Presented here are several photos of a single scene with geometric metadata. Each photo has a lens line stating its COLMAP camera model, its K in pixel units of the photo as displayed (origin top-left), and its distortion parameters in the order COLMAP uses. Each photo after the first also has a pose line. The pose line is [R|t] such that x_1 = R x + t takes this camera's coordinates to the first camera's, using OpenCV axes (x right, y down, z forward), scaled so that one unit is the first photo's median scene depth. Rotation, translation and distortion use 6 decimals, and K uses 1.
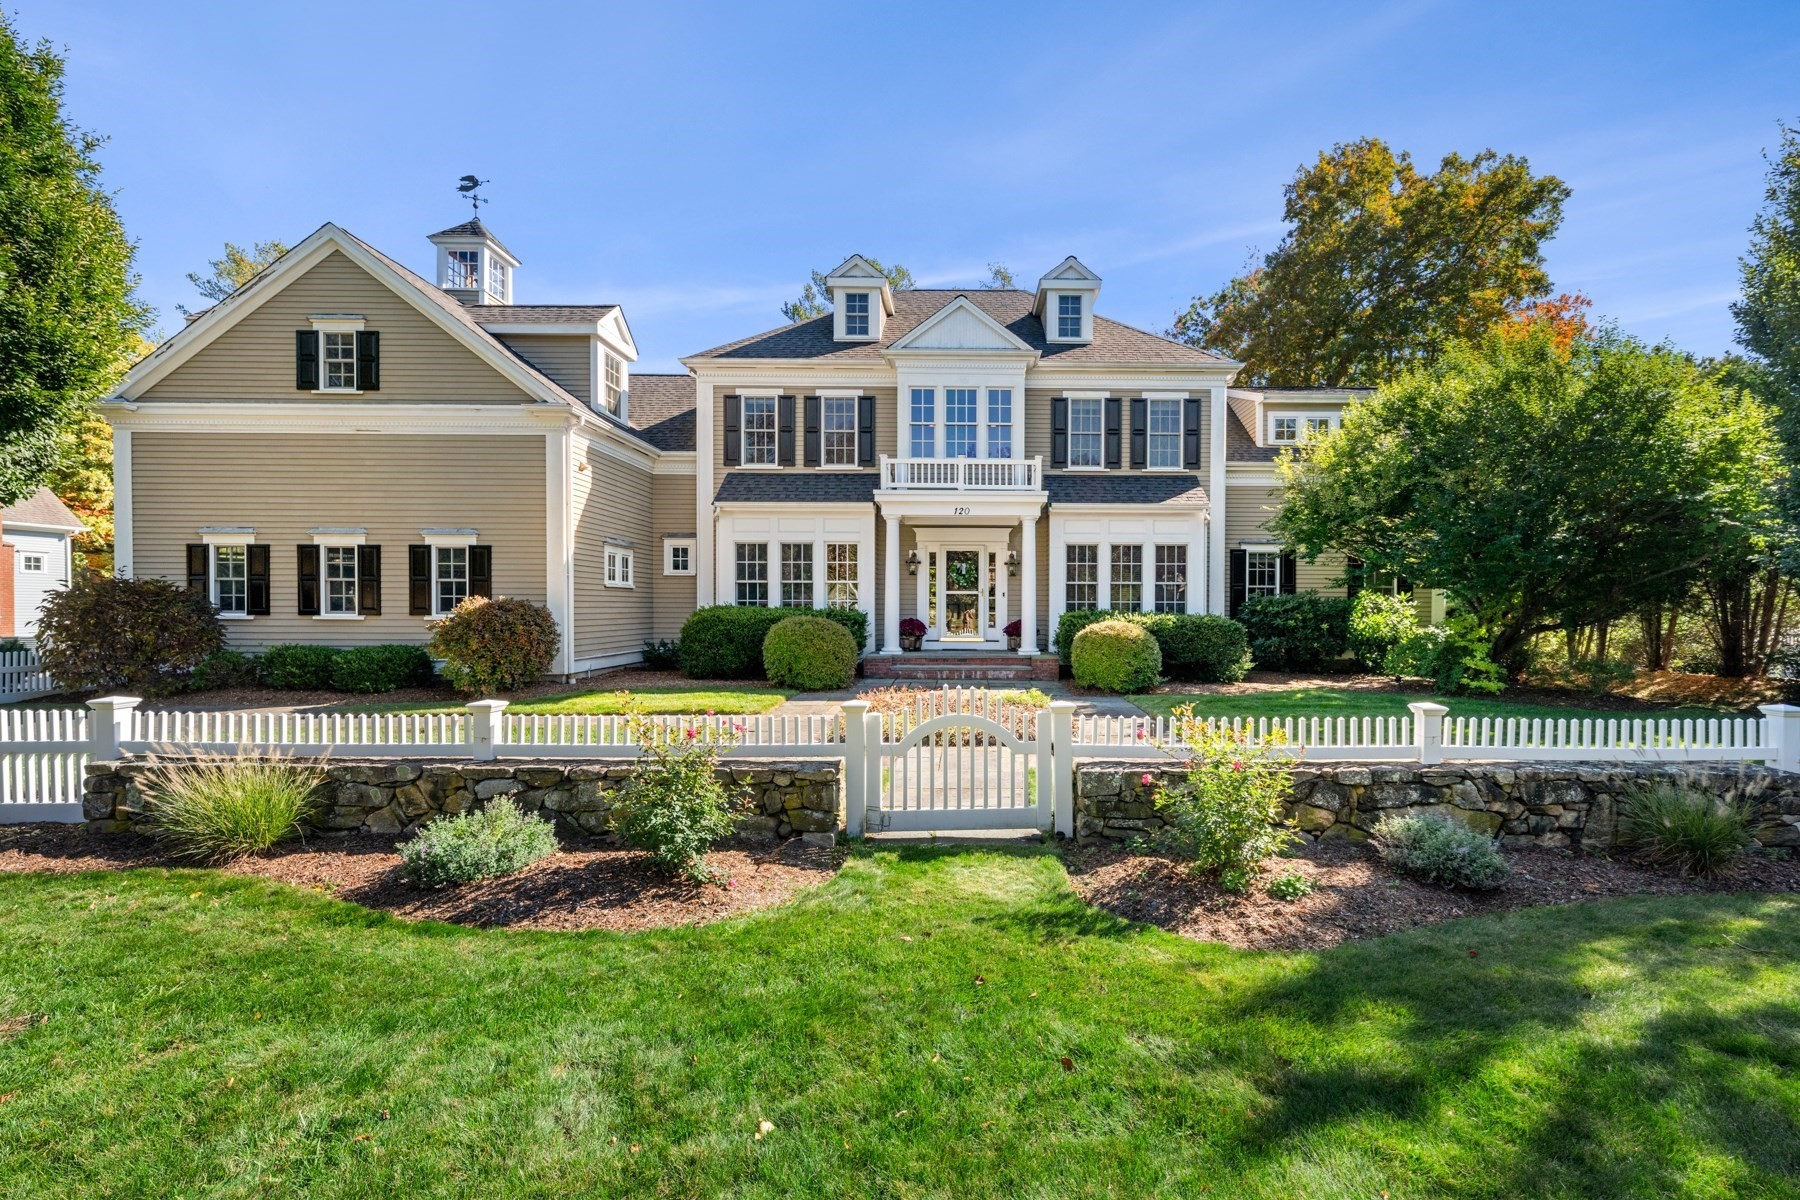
lens RADIAL K [[745.5, 0, 901.6], [0, 745.5, 592.0], [0, 0, 1]] dist [-0.001053, 0.000320]
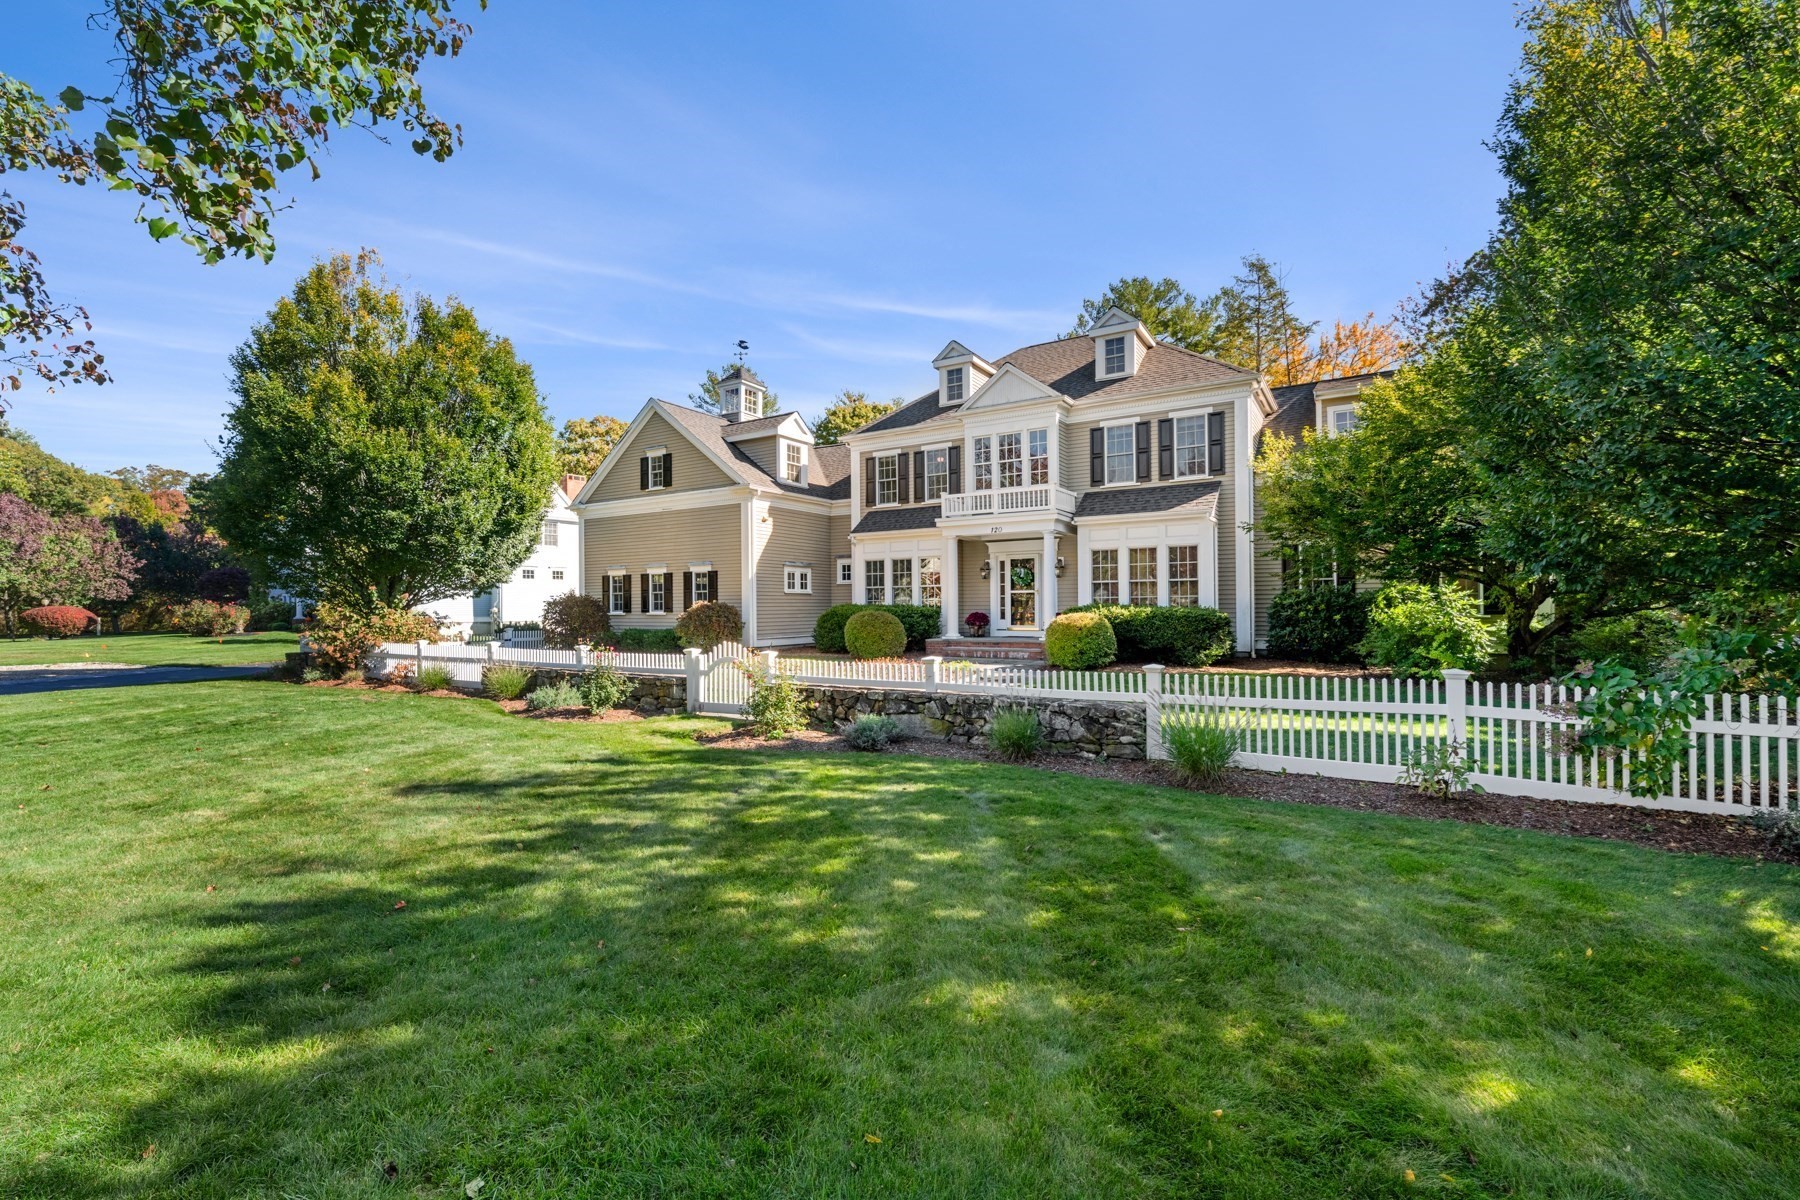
lens RADIAL K [[736.6, 0, 902.9], [0, 736.6, 565.8], [0, 0, 1]] dist [-0.001469, 0.000033]
pose [[0.851321, -0.039409, -0.523163, 0.581430], [0.021256, 0.998947, -0.040660, 0.003585], [0.524215, 0.023494, 0.851262, -0.176296]]
